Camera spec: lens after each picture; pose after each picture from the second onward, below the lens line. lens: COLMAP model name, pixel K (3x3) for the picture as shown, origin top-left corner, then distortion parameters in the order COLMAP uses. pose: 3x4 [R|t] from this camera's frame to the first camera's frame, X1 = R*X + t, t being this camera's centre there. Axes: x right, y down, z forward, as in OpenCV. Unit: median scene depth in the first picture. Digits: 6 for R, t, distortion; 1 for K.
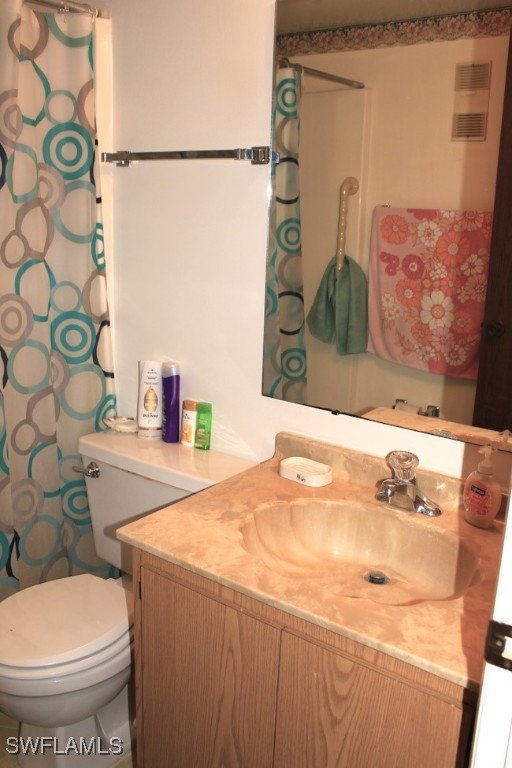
lens RADIAL K [[729.4, 0, 256.0], [0, 729.4, 384.0], [0, 0, 1]] dist [-0.151391, 0.176999]
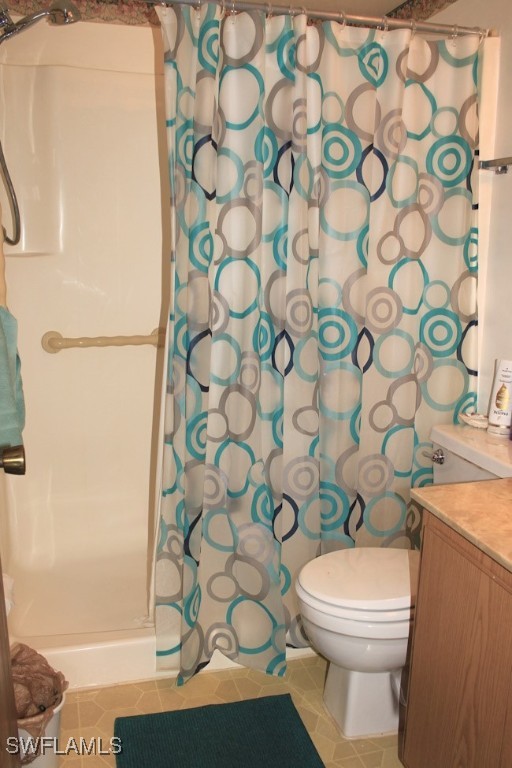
lens RADIAL K [[729.4, 0, 256.0], [0, 729.4, 384.0], [0, 0, 1]] dist [-0.151391, 0.176999]
pose [[0.790479, 0.097561, -0.604669, 0.195370], [-0.139534, 0.989957, -0.022685, 0.076559], [0.596384, 0.102304, 0.796154, -0.014141]]
